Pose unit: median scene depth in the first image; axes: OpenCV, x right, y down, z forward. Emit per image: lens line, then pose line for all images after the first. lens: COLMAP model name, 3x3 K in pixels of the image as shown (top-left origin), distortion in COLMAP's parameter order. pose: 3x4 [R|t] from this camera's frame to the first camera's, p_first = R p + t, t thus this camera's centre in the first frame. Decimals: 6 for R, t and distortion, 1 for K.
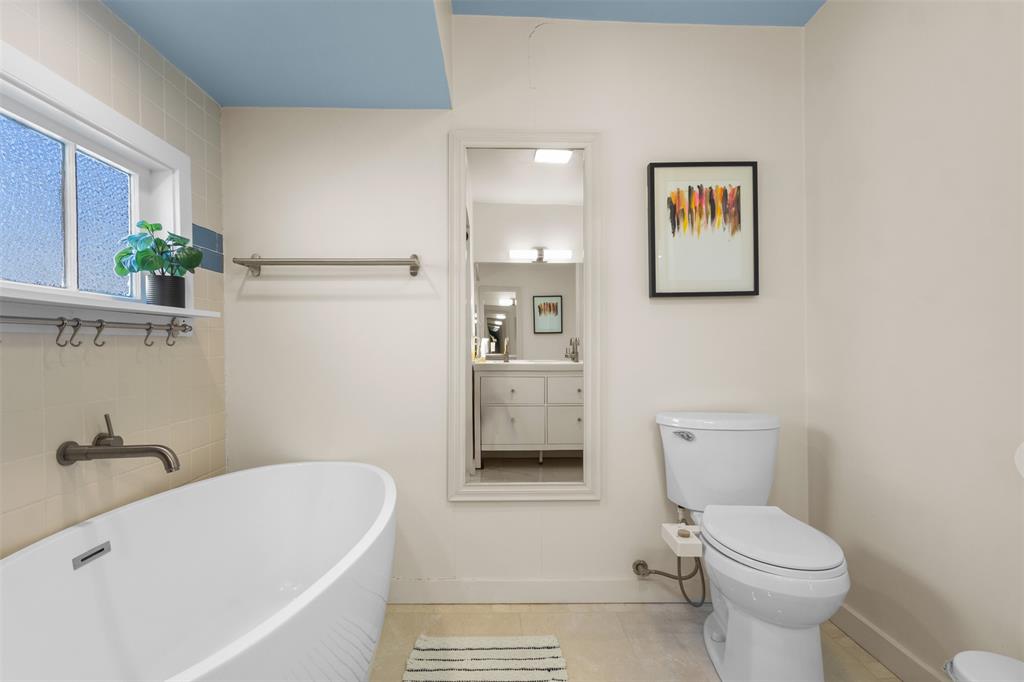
lens RADIAL K [[471.8, 0, 508.6], [0, 471.8, 350.8], [0, 0, 1]] dist [-0.001220, -0.000193]
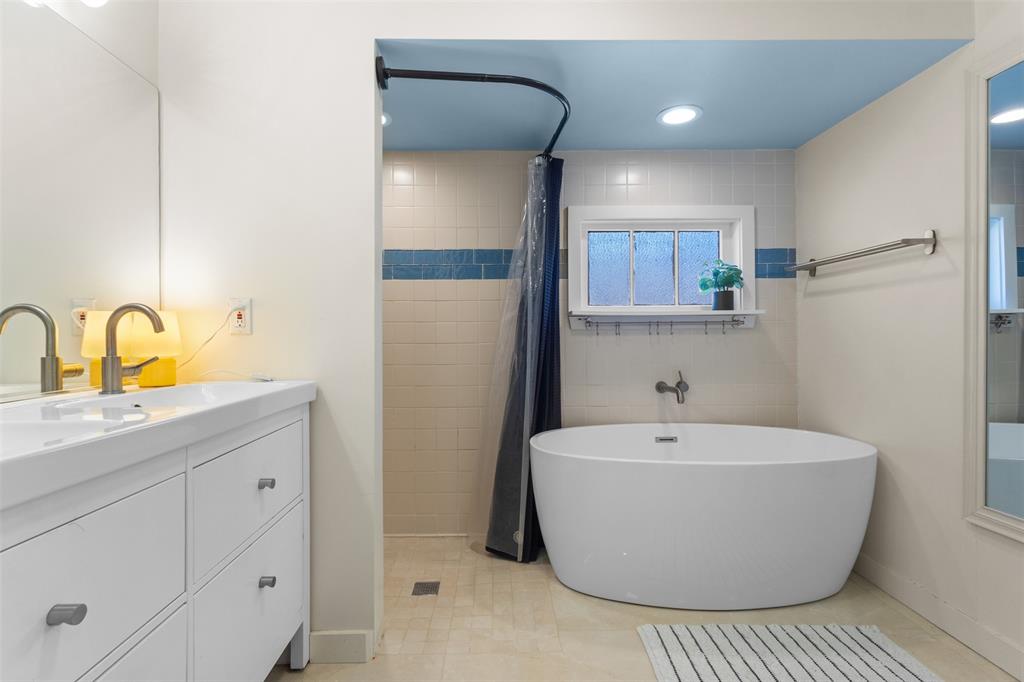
lens RADIAL K [[482.6, 0, 503.2], [0, 482.6, 341.5], [0, 0, 1]] dist [-0.001183, -0.000141]
pose [[0.004081, 0.008457, -0.999956, 0.761537], [-0.005726, 0.999948, 0.008434, 0.004359], [0.999975, 0.005691, 0.004129, 0.201686]]
